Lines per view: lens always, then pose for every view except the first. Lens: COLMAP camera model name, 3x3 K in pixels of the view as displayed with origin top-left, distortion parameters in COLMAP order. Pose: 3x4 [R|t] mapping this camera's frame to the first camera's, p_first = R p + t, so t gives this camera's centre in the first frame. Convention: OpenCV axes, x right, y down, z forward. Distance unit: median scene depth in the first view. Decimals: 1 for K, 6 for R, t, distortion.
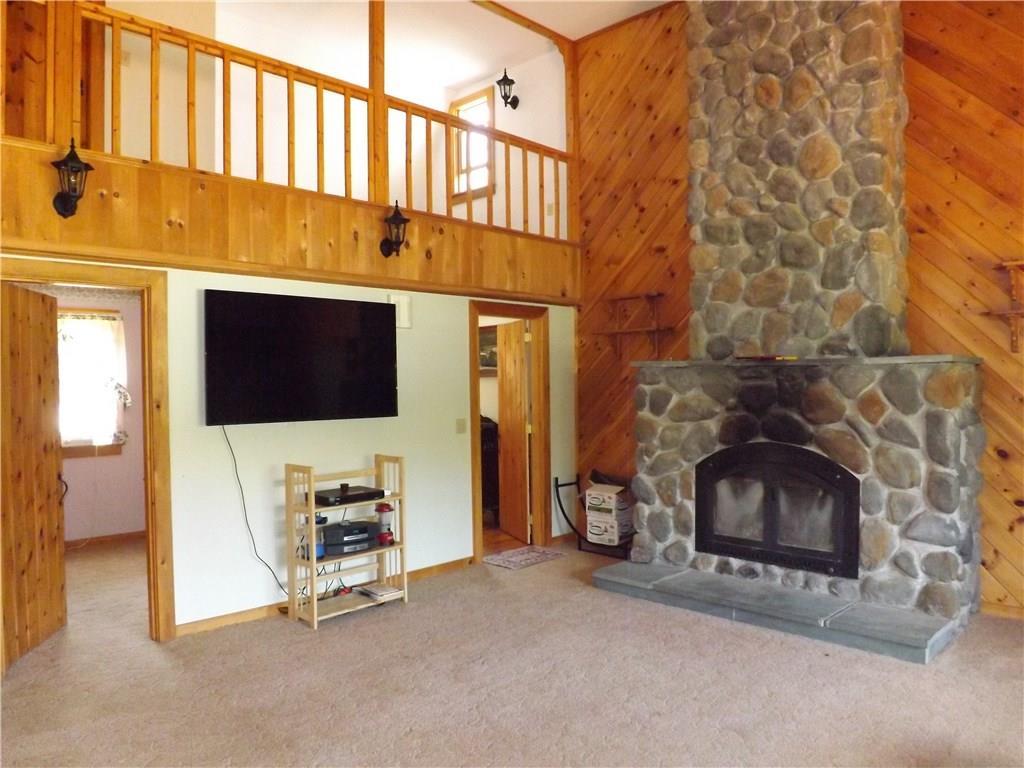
lens RADIAL K [[741.6, 0, 507.6], [0, 741.6, 376.9], [0, 0, 1]] dist [-0.060588, 0.010489]
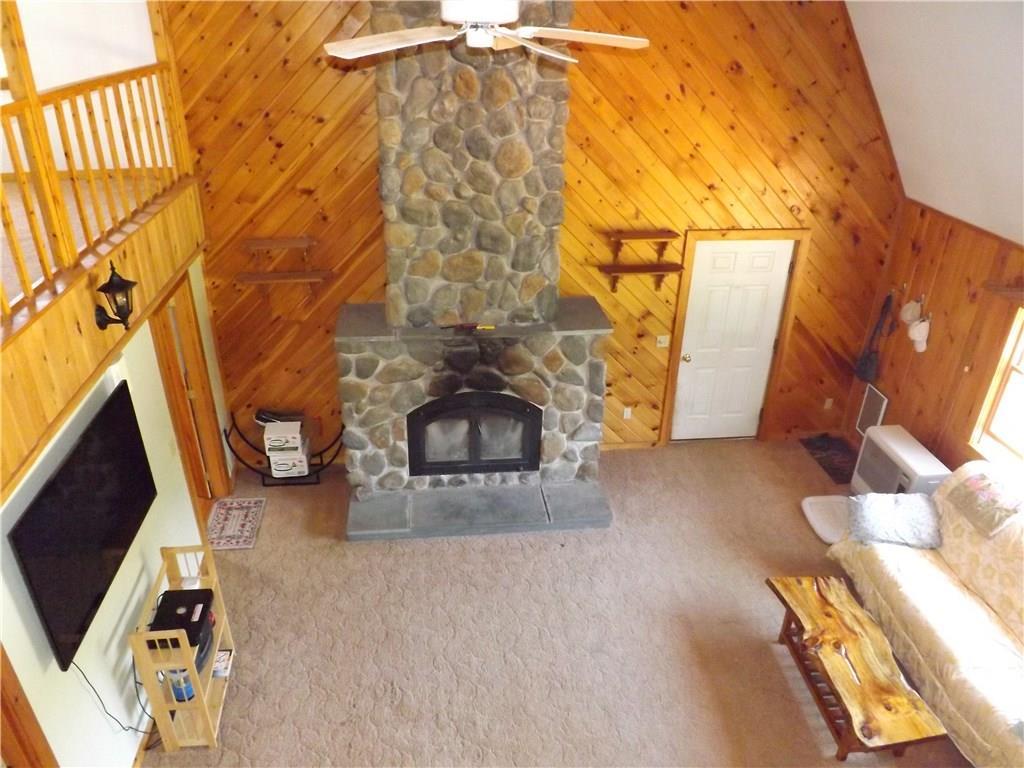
lens RADIAL K [[741.6, 0, 487.2], [0, 741.6, 374.9], [0, 0, 1]] dist [-0.060588, 0.010489]
pose [[0.644888, -0.338783, 0.685088, -0.465083], [-0.008020, 0.893338, 0.449314, -0.486692], [-0.764235, -0.295252, 0.573385, 0.266811]]
